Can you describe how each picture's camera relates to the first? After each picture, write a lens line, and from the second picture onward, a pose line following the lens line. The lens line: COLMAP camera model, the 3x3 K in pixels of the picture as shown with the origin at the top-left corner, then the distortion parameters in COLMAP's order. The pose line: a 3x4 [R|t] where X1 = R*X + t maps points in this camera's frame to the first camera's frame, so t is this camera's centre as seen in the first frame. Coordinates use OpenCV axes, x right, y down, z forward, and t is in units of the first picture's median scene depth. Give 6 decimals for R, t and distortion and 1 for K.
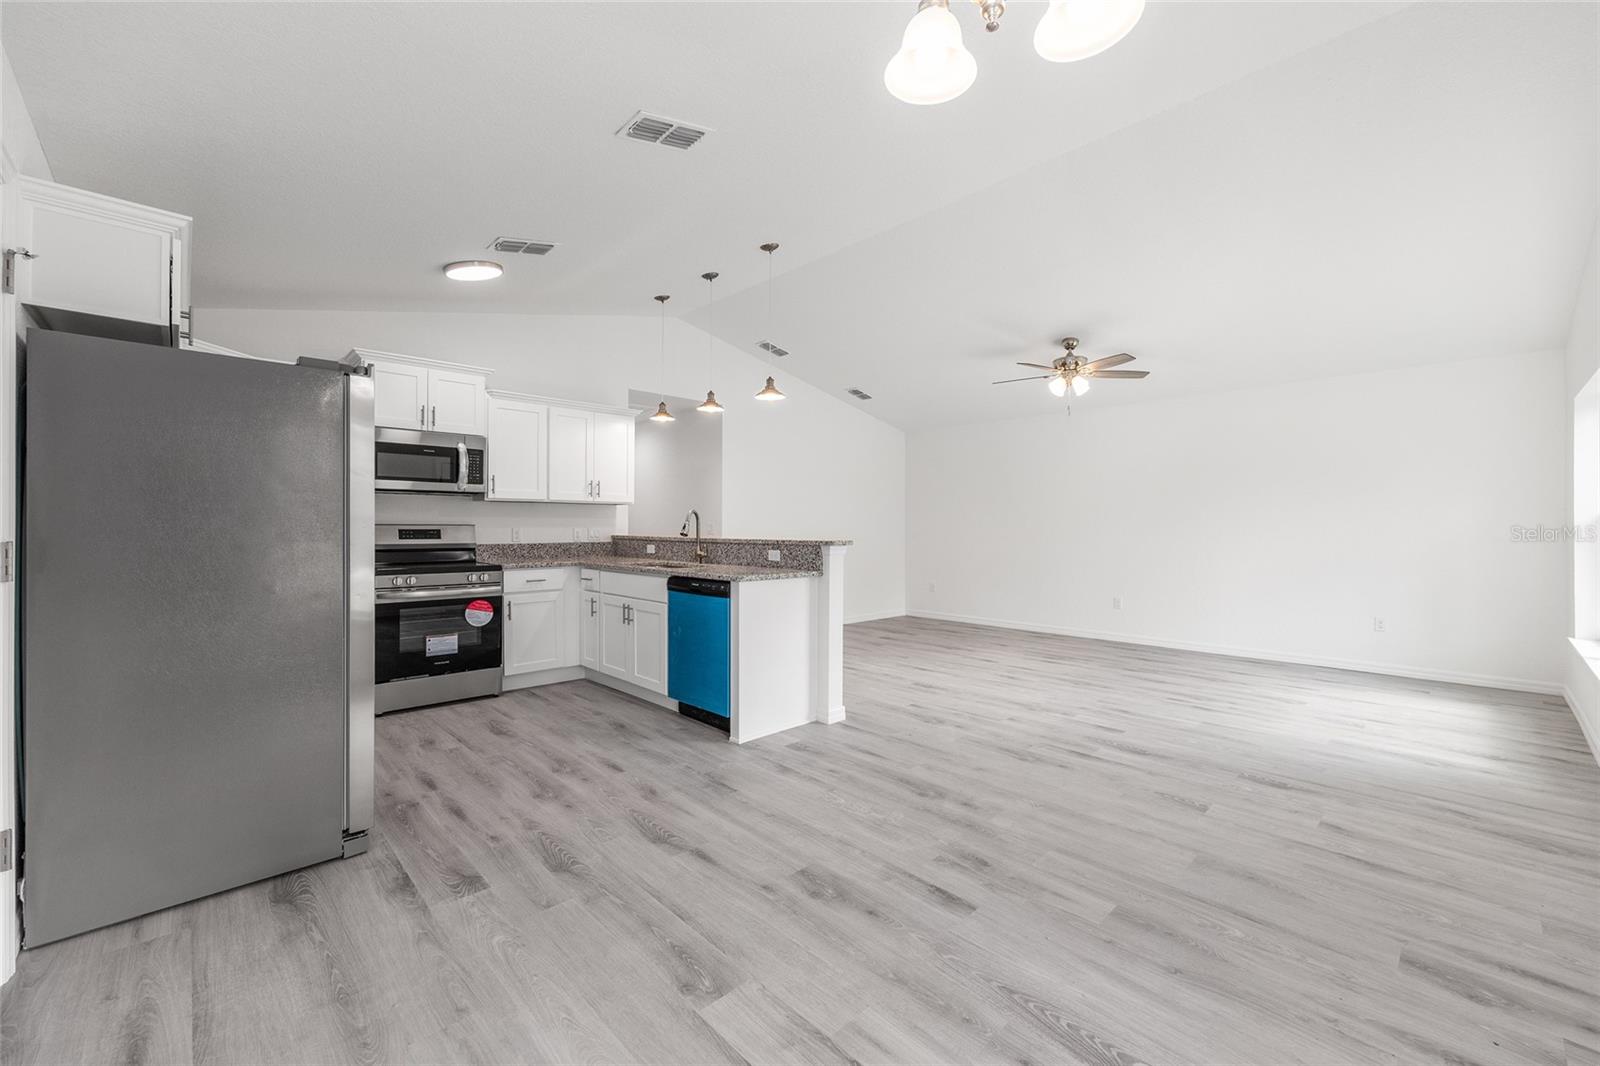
lens RADIAL K [[646.0, 0, 804.6], [0, 646.0, 527.2], [0, 0, 1]] dist [-0.001216, 0.000384]
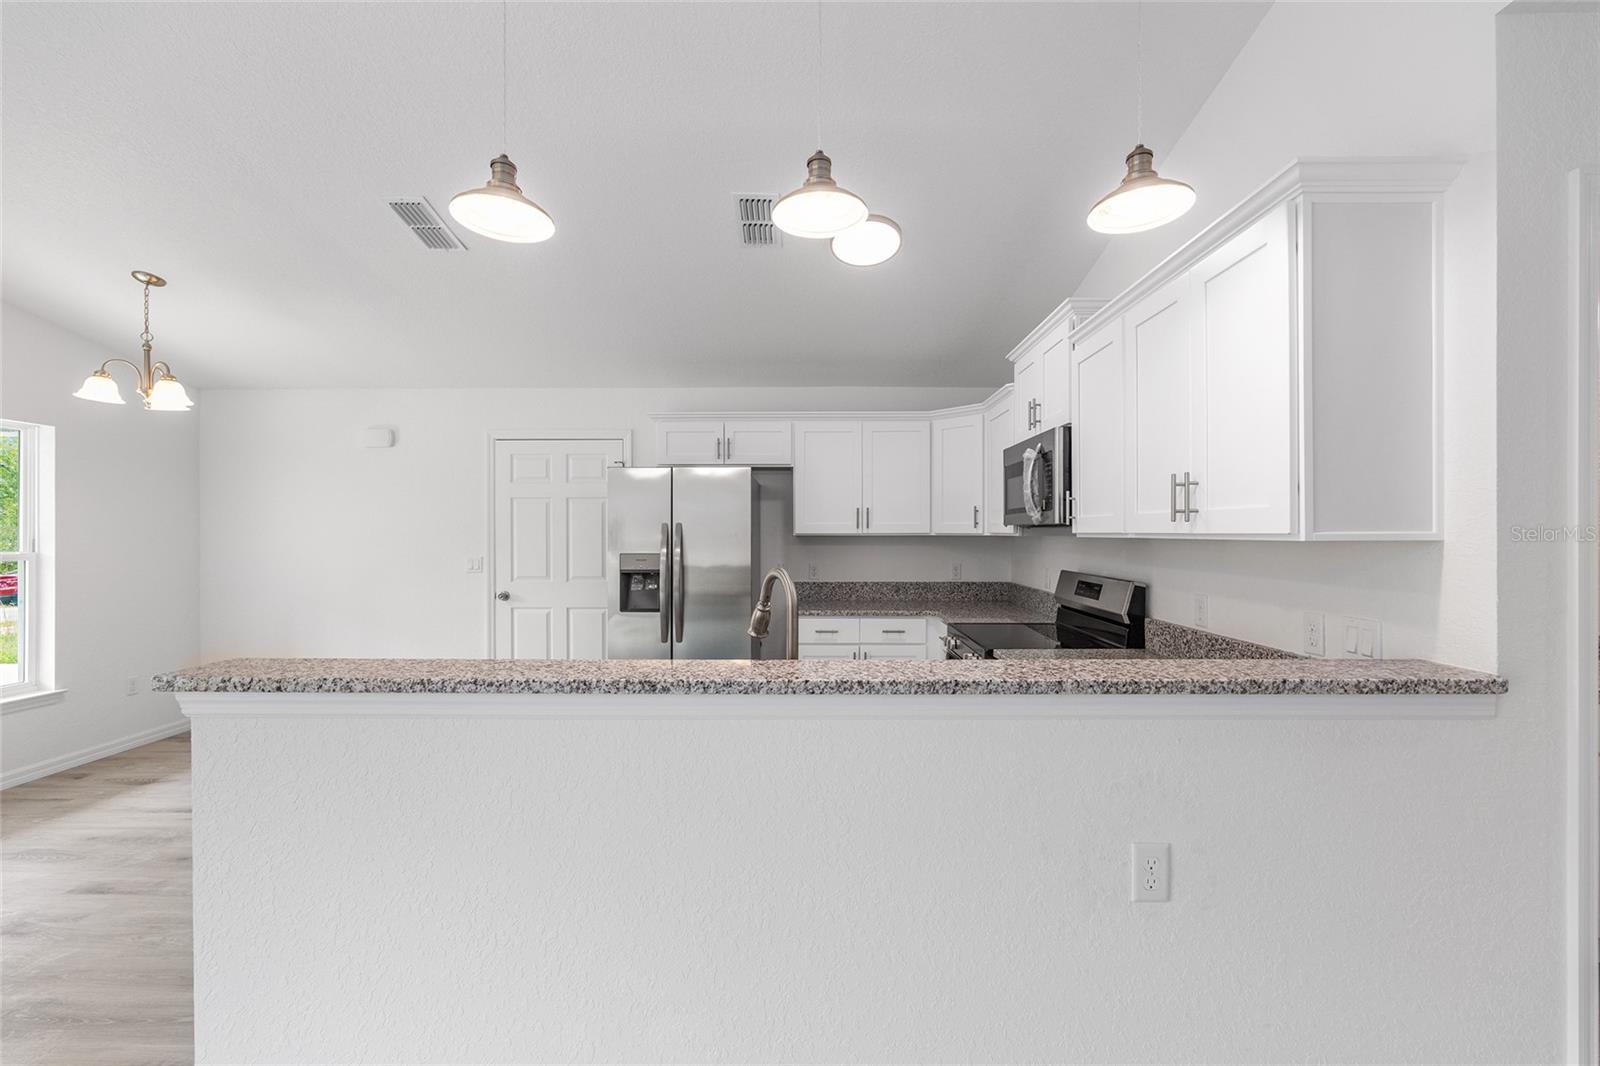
lens RADIAL K [[639.9, 0, 803.3], [0, 639.9, 533.8], [0, 0, 1]] dist [-0.001183, 0.000128]
pose [[-0.702419, -0.000918, -0.711763, 0.075116], [-0.002159, 0.999997, 0.000841, -0.054659], [0.711760, 0.002128, -0.702419, 1.504309]]
